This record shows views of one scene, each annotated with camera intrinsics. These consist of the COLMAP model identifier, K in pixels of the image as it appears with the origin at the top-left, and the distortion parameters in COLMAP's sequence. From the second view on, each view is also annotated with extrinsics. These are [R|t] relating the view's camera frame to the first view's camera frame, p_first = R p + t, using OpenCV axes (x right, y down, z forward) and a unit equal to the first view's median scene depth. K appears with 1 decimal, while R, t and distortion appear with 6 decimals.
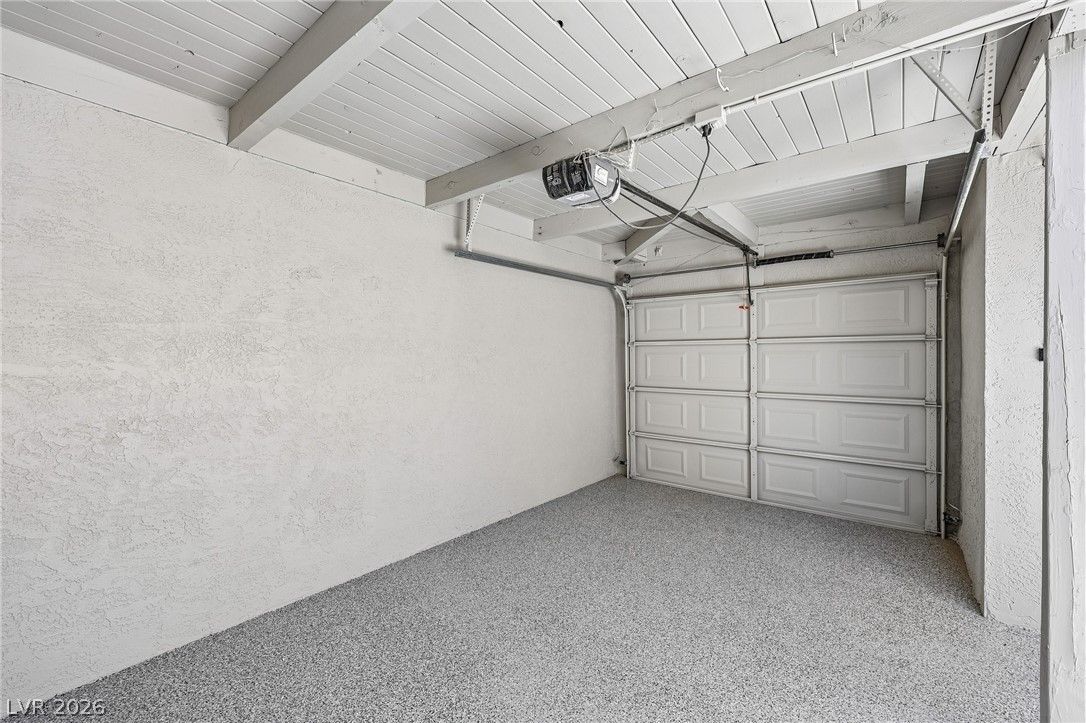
lens RADIAL K [[443.9, 0, 543.8], [0, 443.9, 355.1], [0, 0, 1]] dist [-0.002855, 0.001103]
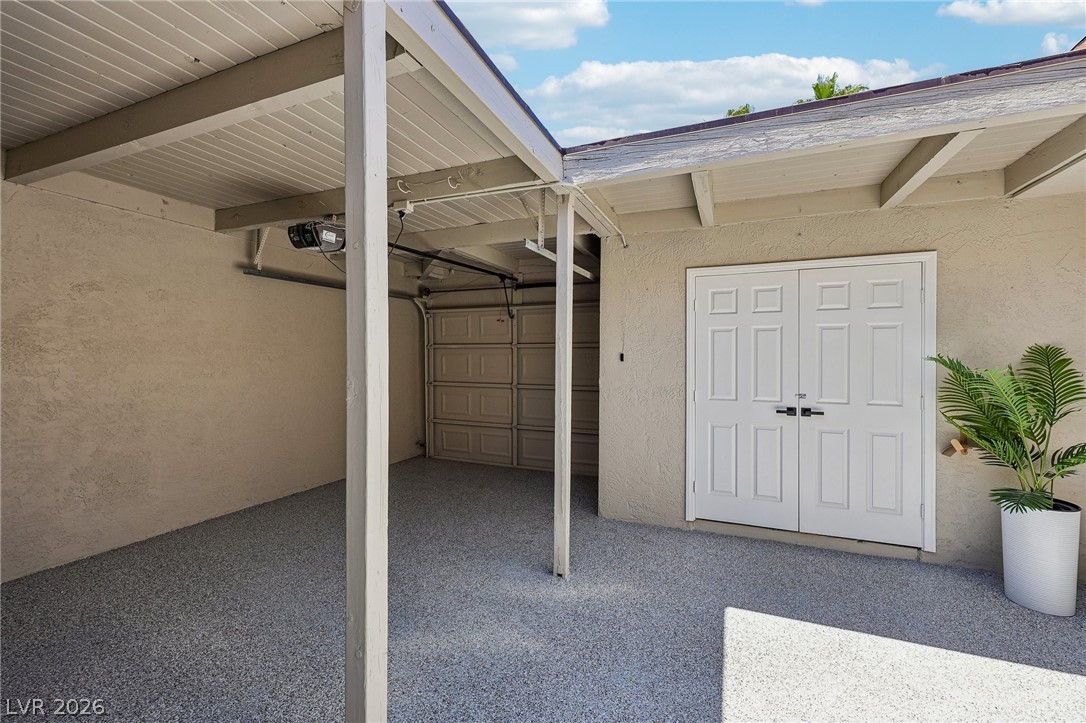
lens RADIAL K [[443.9, 0, 542.0], [0, 443.9, 356.7], [0, 0, 1]] dist [-0.002855, 0.001103]
pose [[0.960545, 0.004312, 0.278092, 0.231846], [-0.005591, 0.999977, 0.003809, -0.004844], [-0.278069, -0.005214, 0.960547, -0.367671]]
